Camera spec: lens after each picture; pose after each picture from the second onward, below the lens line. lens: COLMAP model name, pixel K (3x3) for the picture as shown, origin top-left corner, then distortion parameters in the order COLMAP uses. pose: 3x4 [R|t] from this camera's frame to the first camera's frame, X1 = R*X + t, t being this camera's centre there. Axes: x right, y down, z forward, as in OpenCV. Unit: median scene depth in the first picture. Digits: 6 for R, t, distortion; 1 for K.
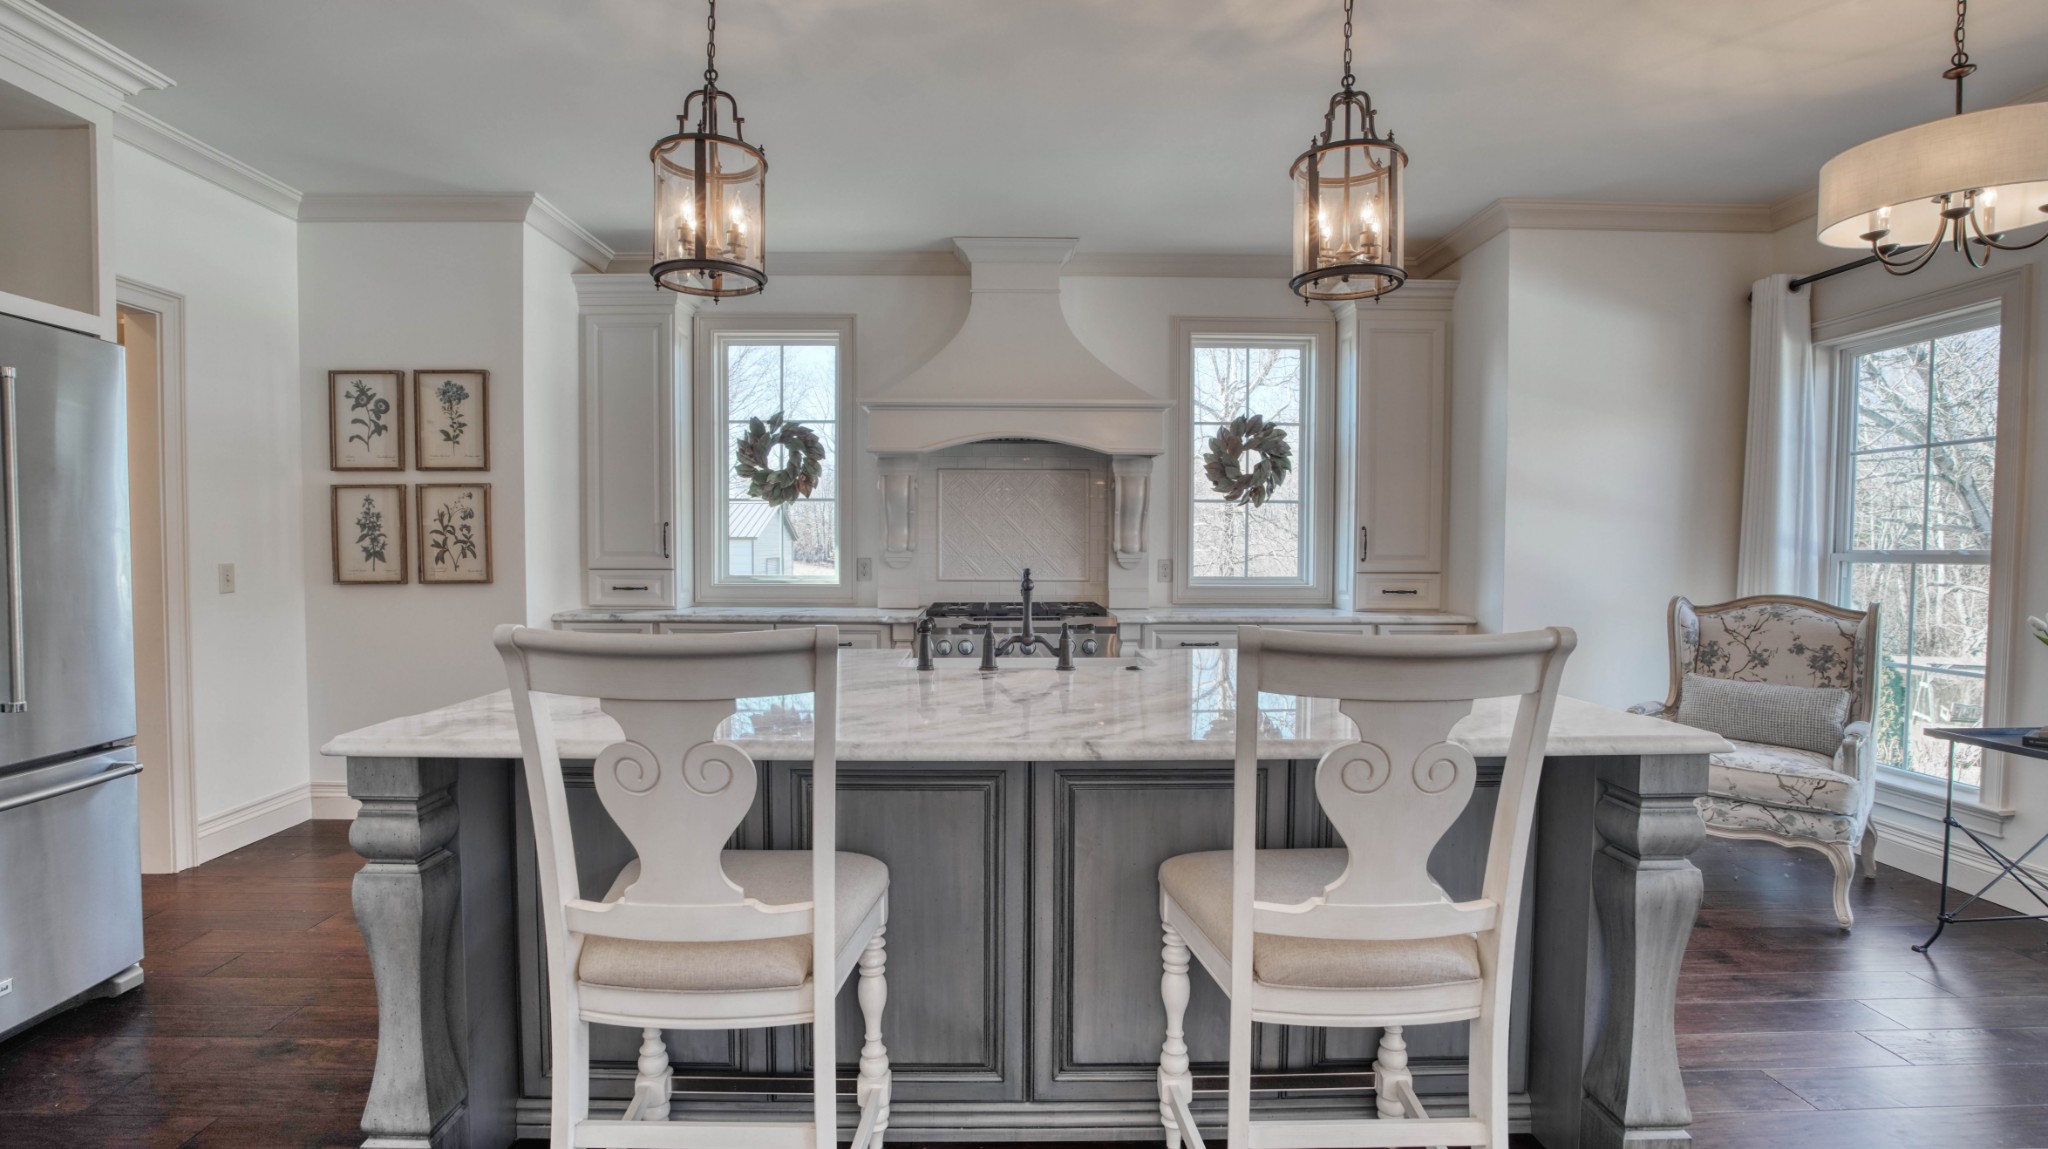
lens RADIAL K [[925.9, 0, 1018.1], [0, 925.9, 582.9], [0, 0, 1]] dist [-0.056554, 0.015716]
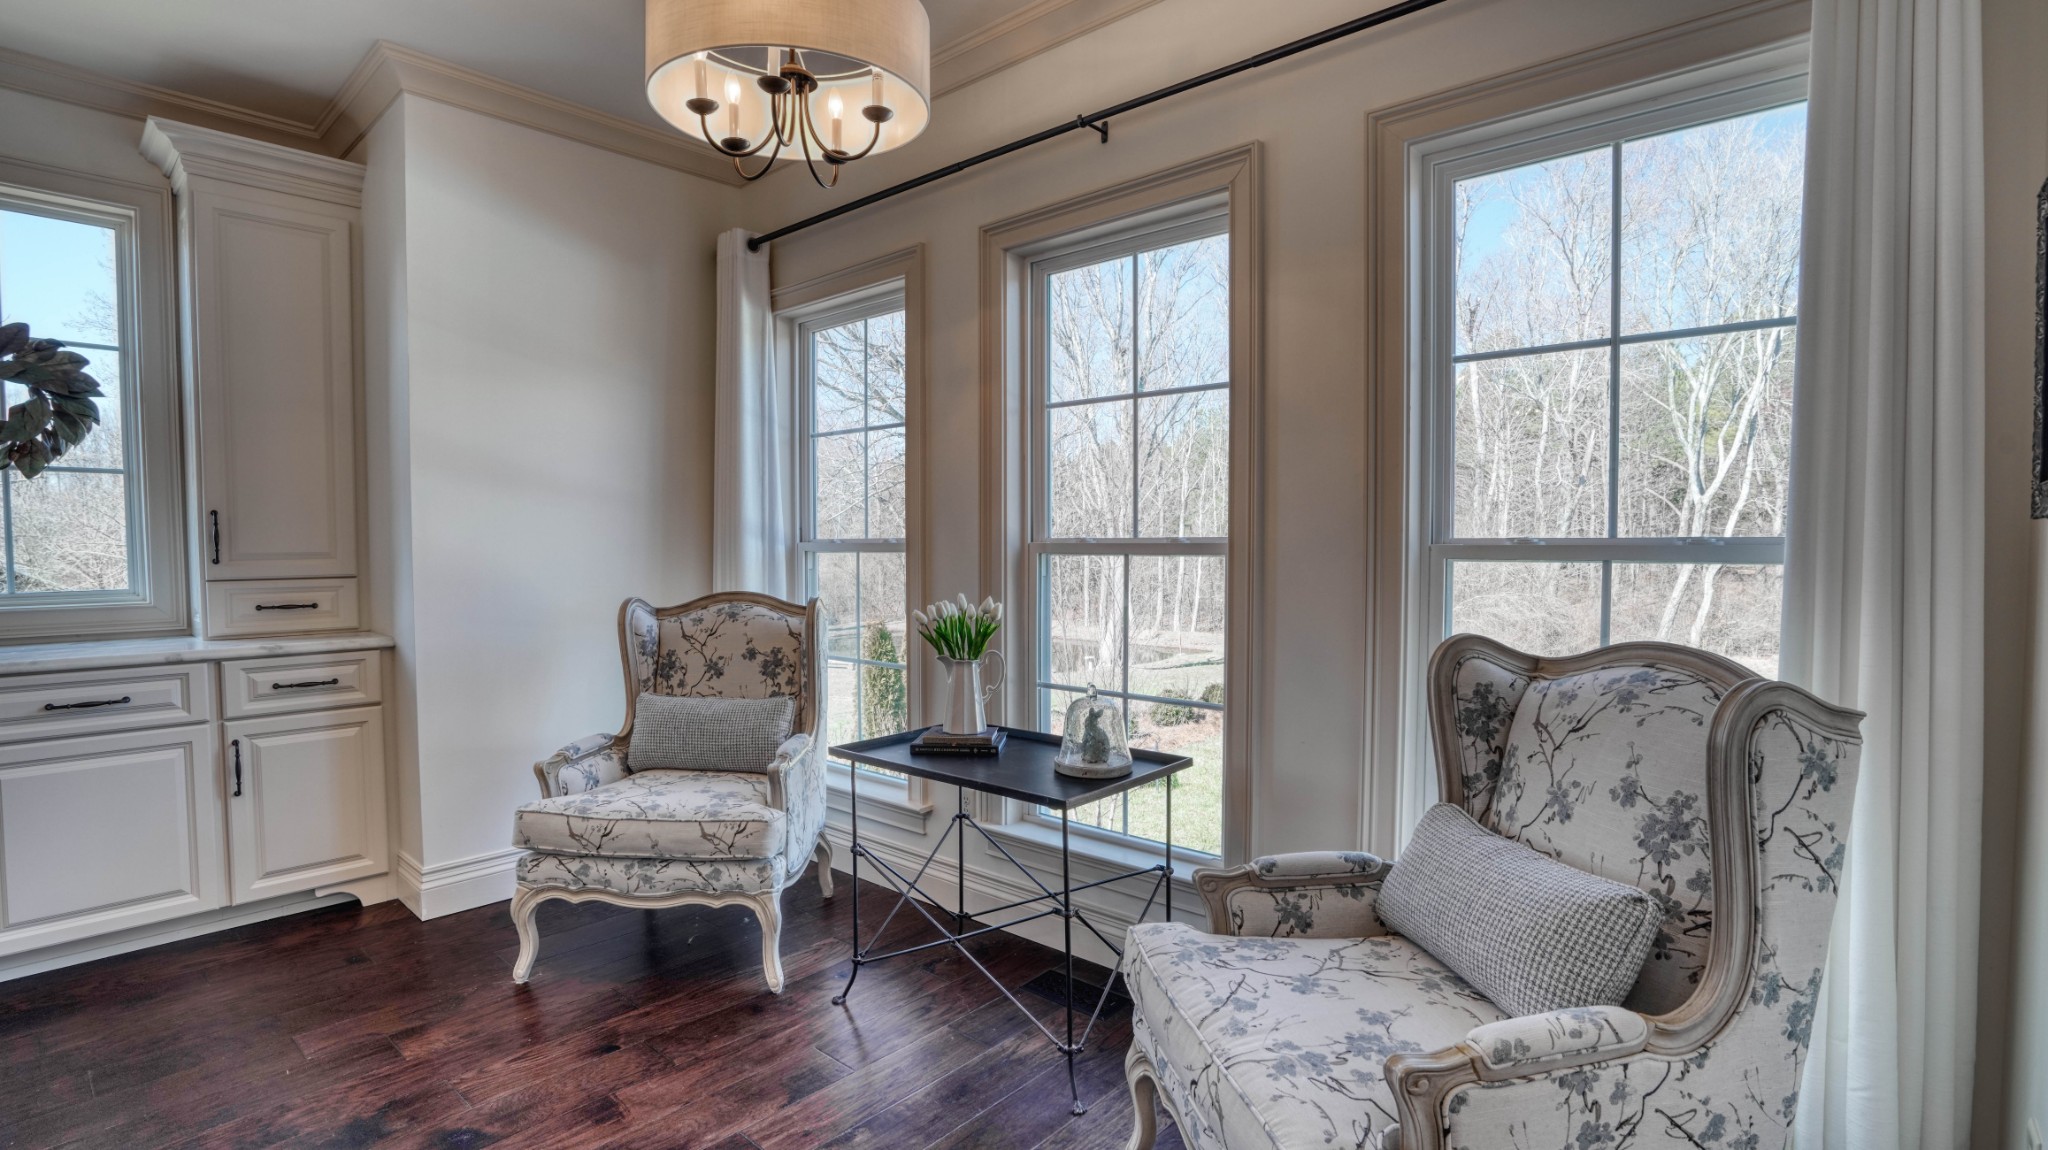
lens RADIAL K [[970.5, 0, 967.2], [0, 970.5, 581.0], [0, 0, 1]] dist [-0.061292, 0.020521]
pose [[0.698381, -0.036672, 0.714786, 0.340873], [0.035157, 0.999239, 0.016915, -0.004885], [-0.714862, 0.013316, 0.699139, 0.188666]]
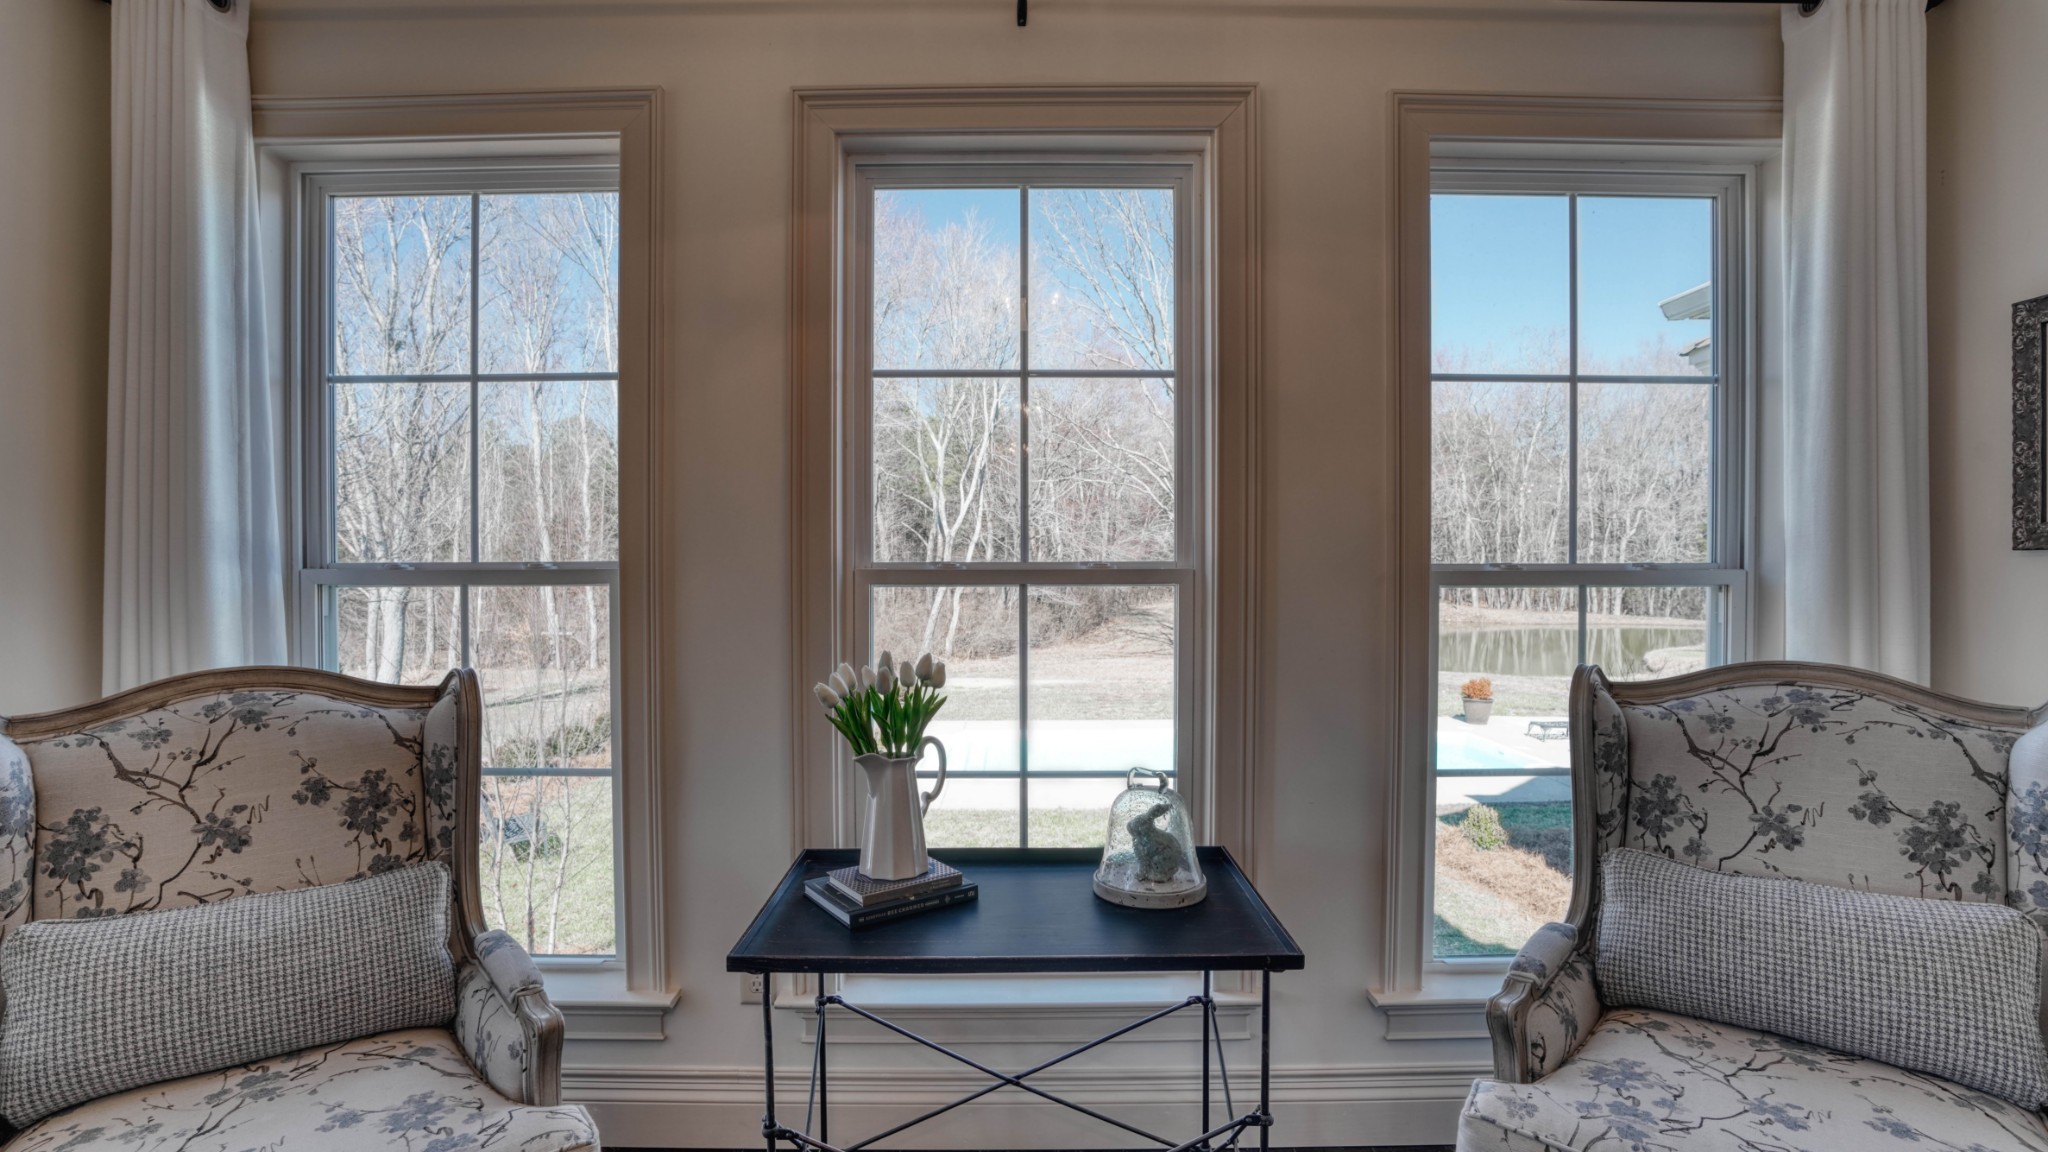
lens RADIAL K [[974.6, 0, 1032.8], [0, 974.6, 577.5], [0, 0, 1]] dist [-0.056460, 0.023534]
pose [[0.007016, -0.017254, 0.999827, 0.403638], [0.041142, 0.999010, 0.016951, -0.022071], [-0.999129, 0.041016, 0.007719, 0.625045]]
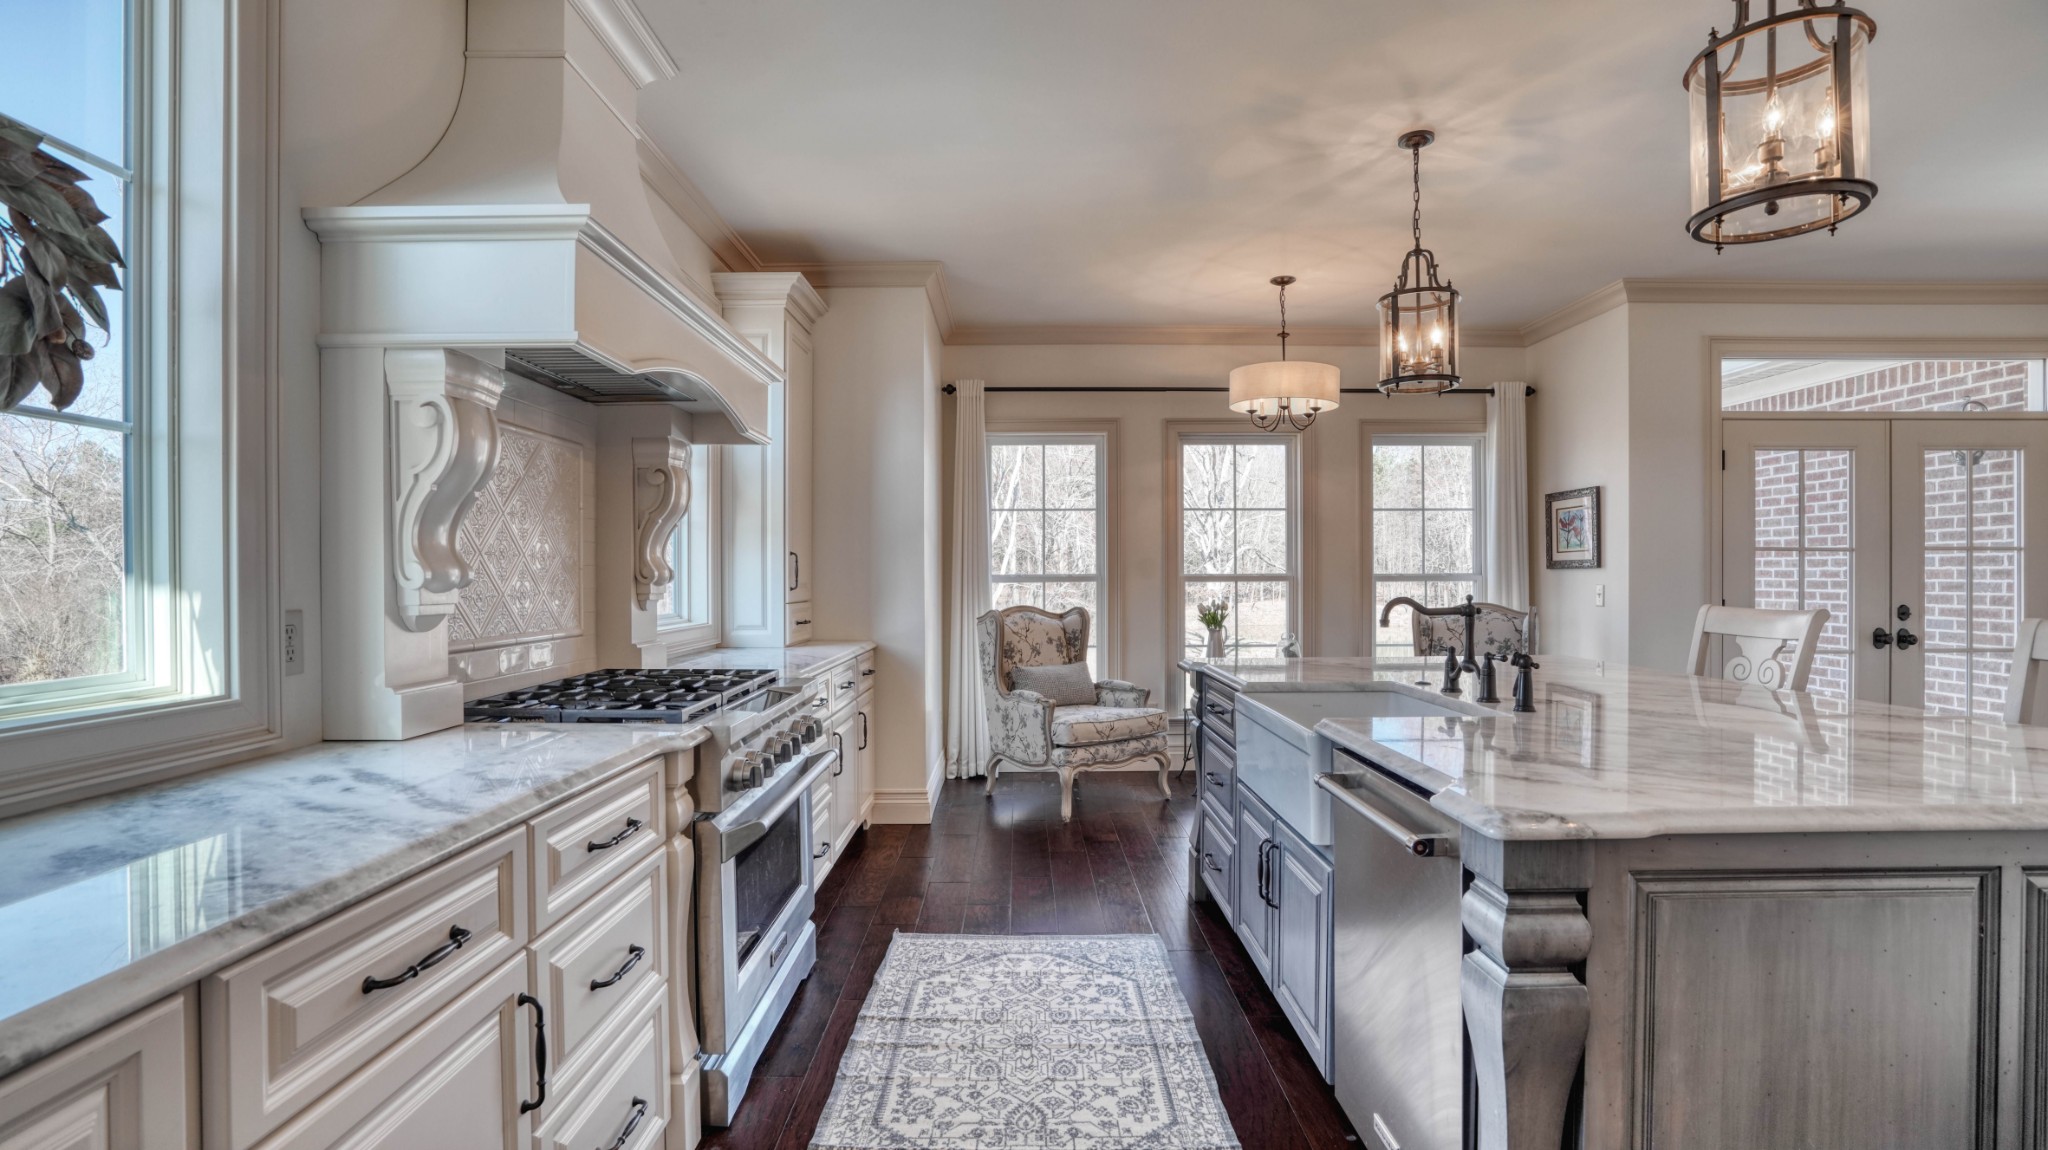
lens RADIAL K [[974.6, 0, 1032.8], [0, 974.6, 576.5], [0, 0, 1]] dist [-0.056460, 0.023534]
pose [[0.009937, -0.006765, 0.999928, -0.736525], [0.044555, 0.998987, 0.006316, -0.043749], [-0.998958, 0.044489, 0.010229, 0.976652]]
